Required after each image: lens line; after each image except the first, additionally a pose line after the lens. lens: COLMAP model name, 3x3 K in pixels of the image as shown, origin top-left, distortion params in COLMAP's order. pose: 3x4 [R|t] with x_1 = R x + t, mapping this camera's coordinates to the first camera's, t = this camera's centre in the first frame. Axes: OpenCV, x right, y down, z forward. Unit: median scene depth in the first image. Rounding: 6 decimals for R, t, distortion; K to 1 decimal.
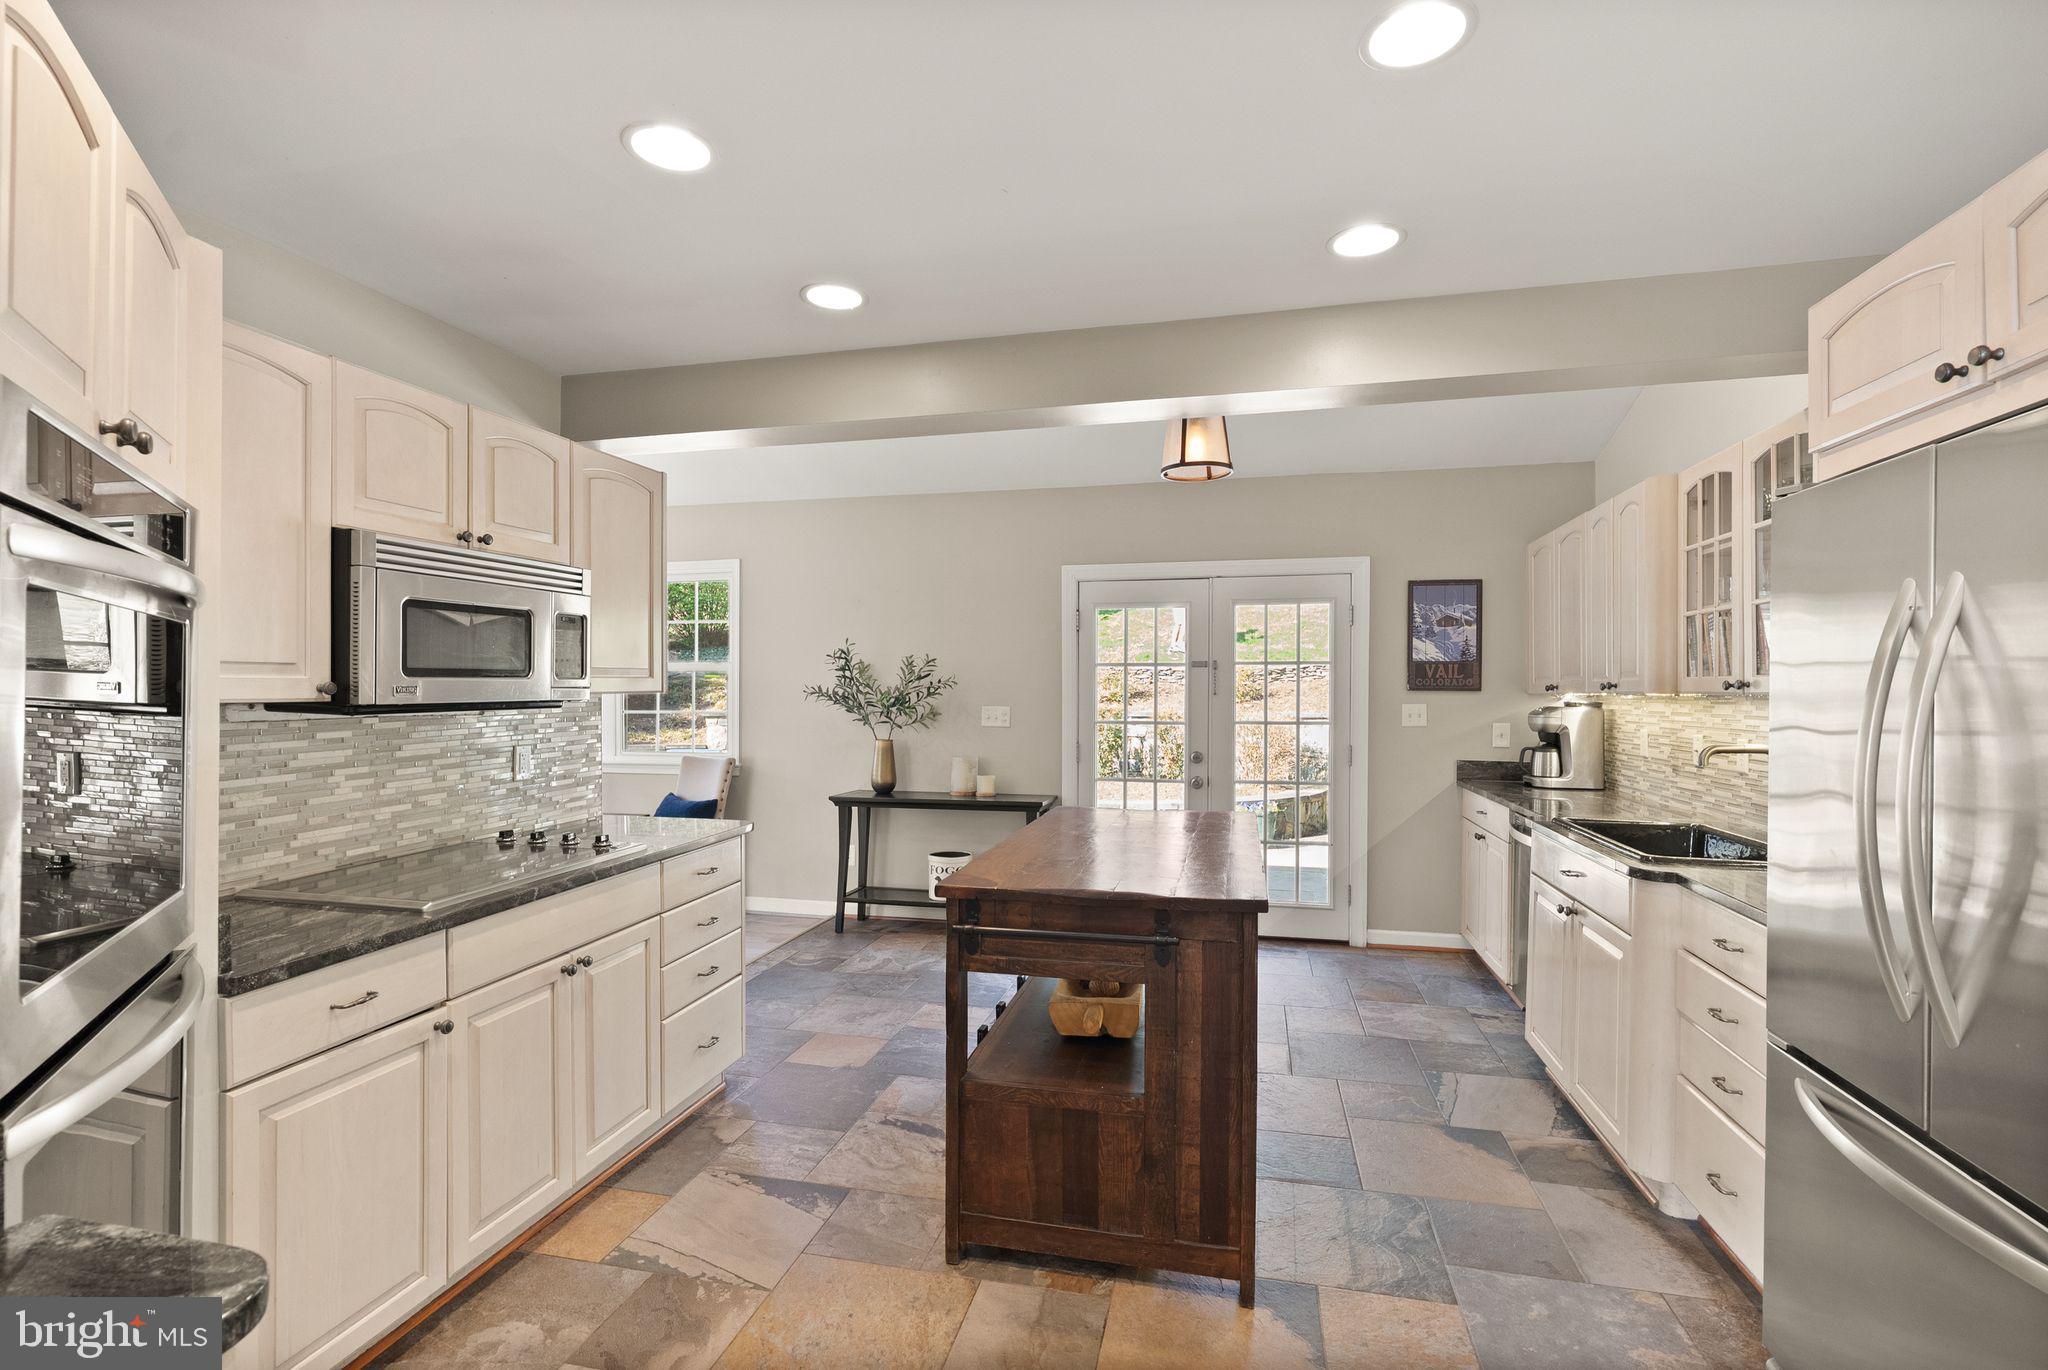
lens RADIAL K [[945.2, 0, 1019.4], [0, 945.2, 687.0], [0, 0, 1]] dist [-0.007190, 0.003458]
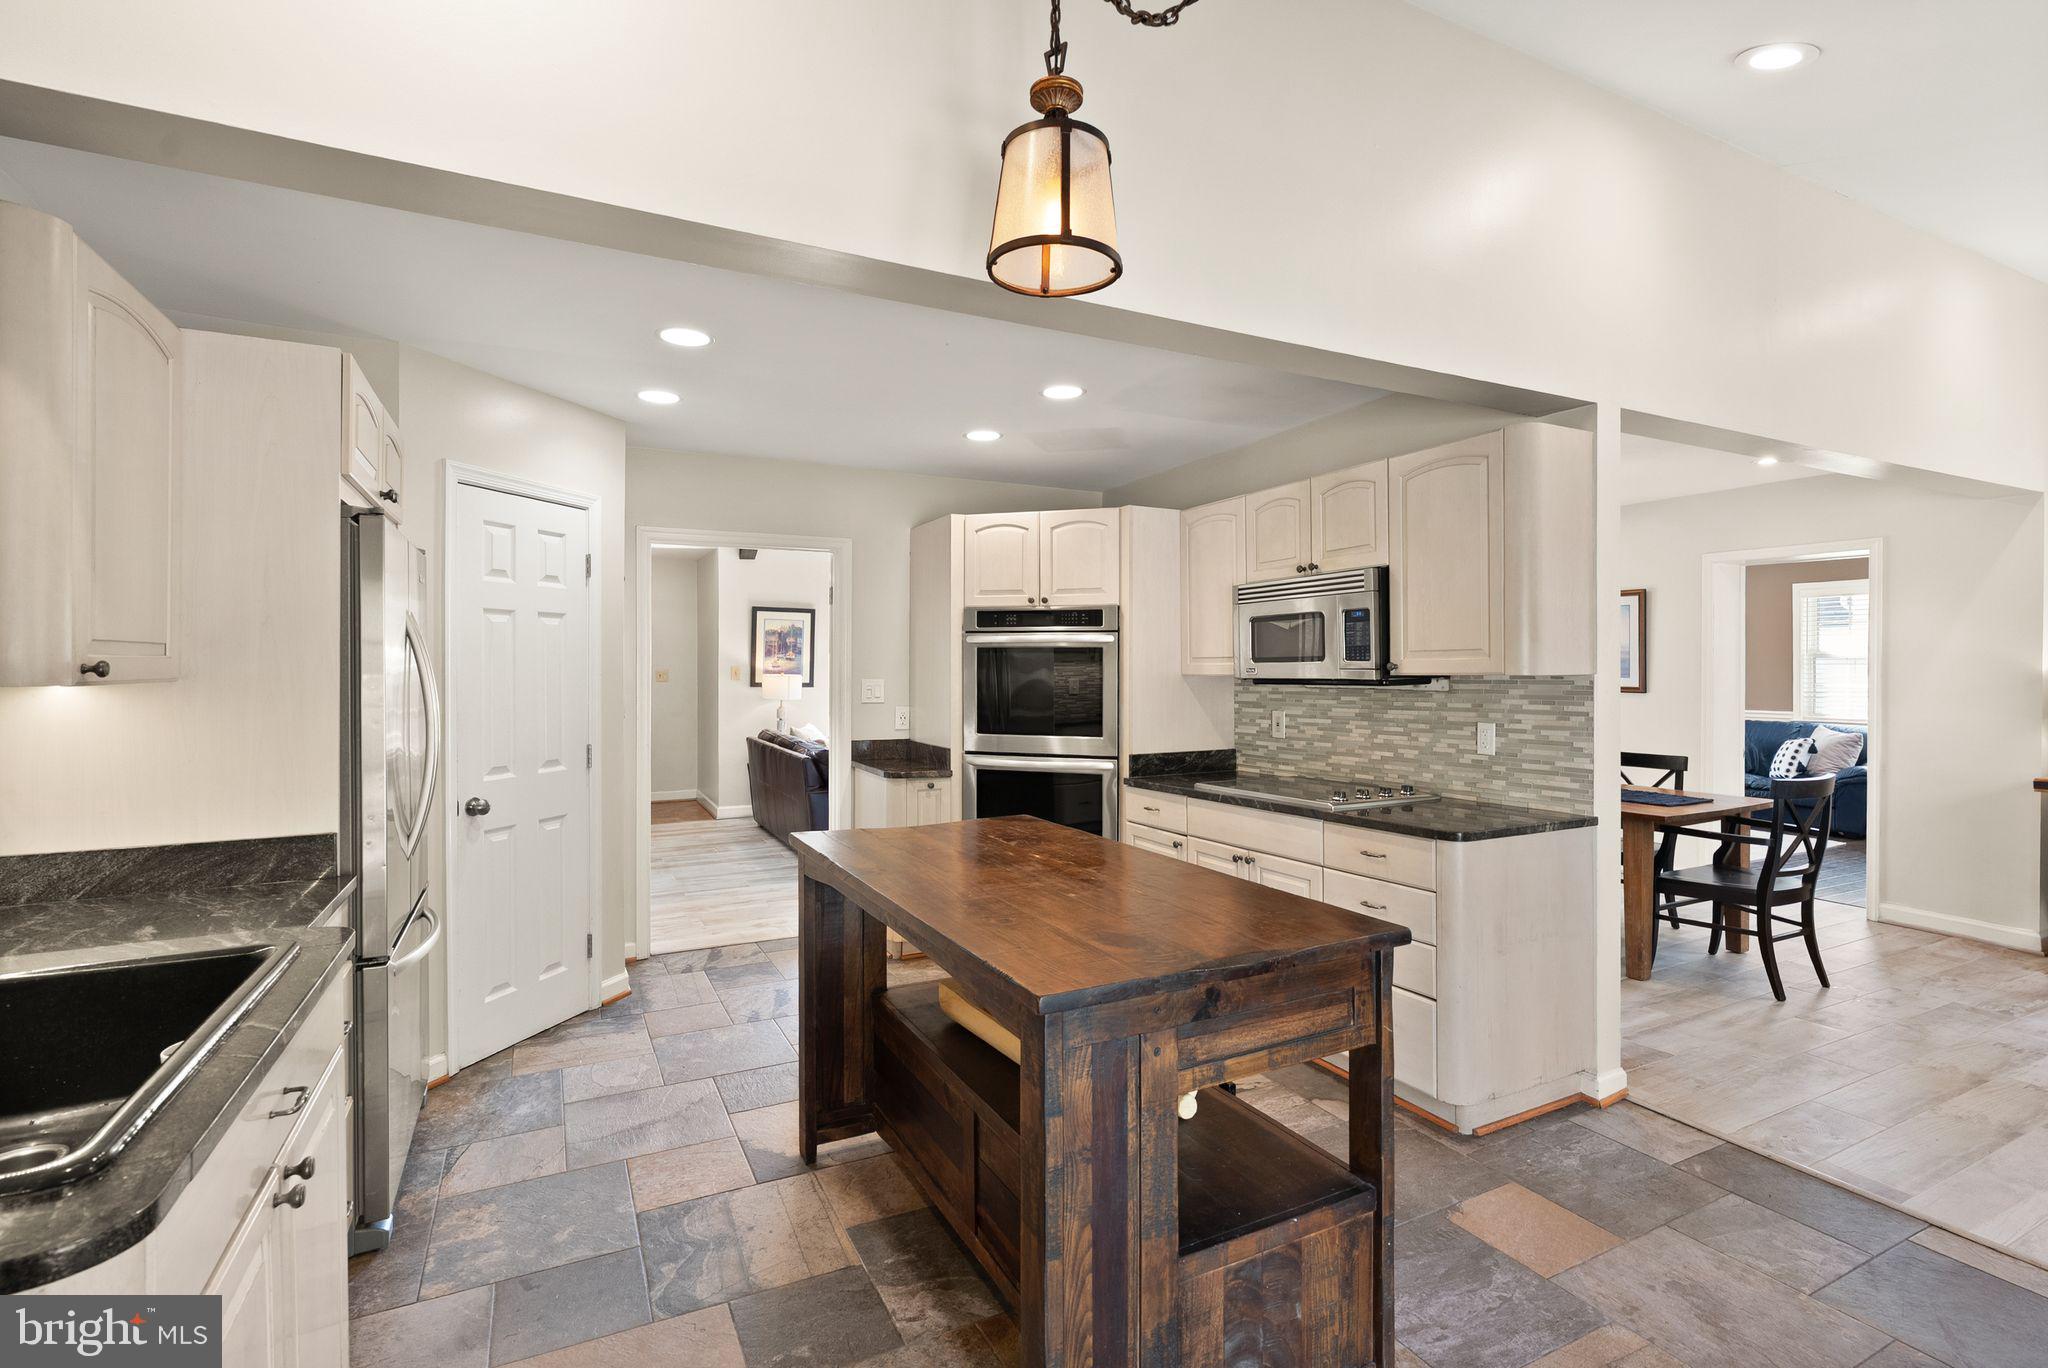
lens RADIAL K [[945.2, 0, 1022.8], [0, 945.2, 666.9], [0, 0, 1]] dist [-0.007190, 0.003458]
pose [[-0.764216, -0.001223, -0.644959, 0.732590], [0.000288, 0.999997, -0.002237, 0.000600], [0.644960, -0.001895, -0.764214, 1.884769]]
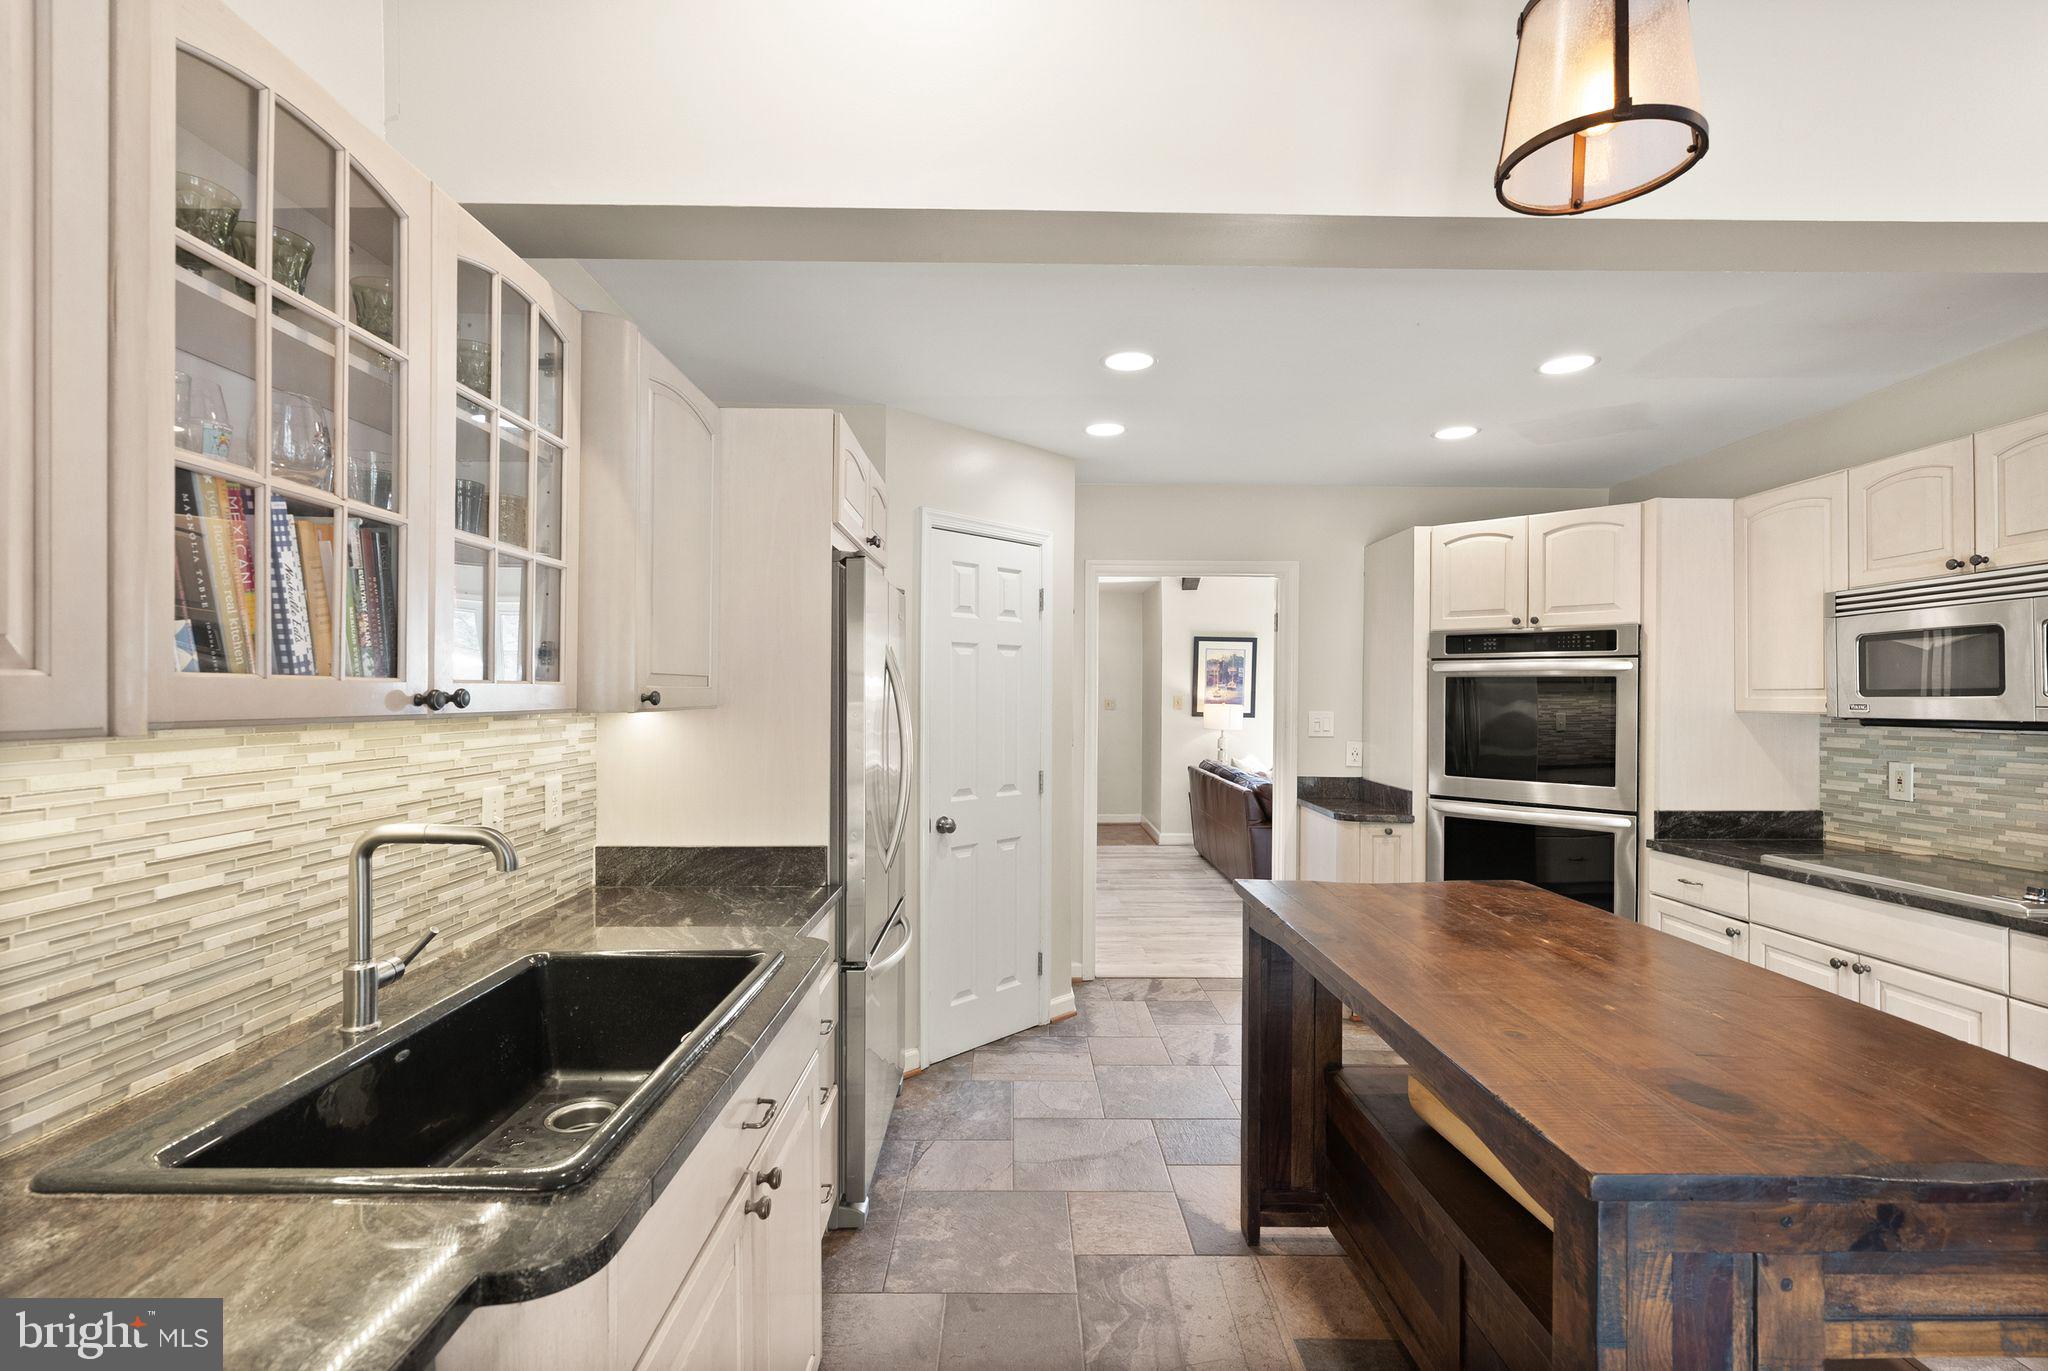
lens RADIAL K [[945.2, 0, 1023.2], [0, 945.2, 696.2], [0, 0, 1]] dist [-0.007190, 0.003458]
pose [[-0.970414, -0.006857, -0.241351, 0.693350], [-0.006805, 0.999976, -0.001049, -0.002280], [0.241353, 0.000625, -0.970437, 1.794719]]
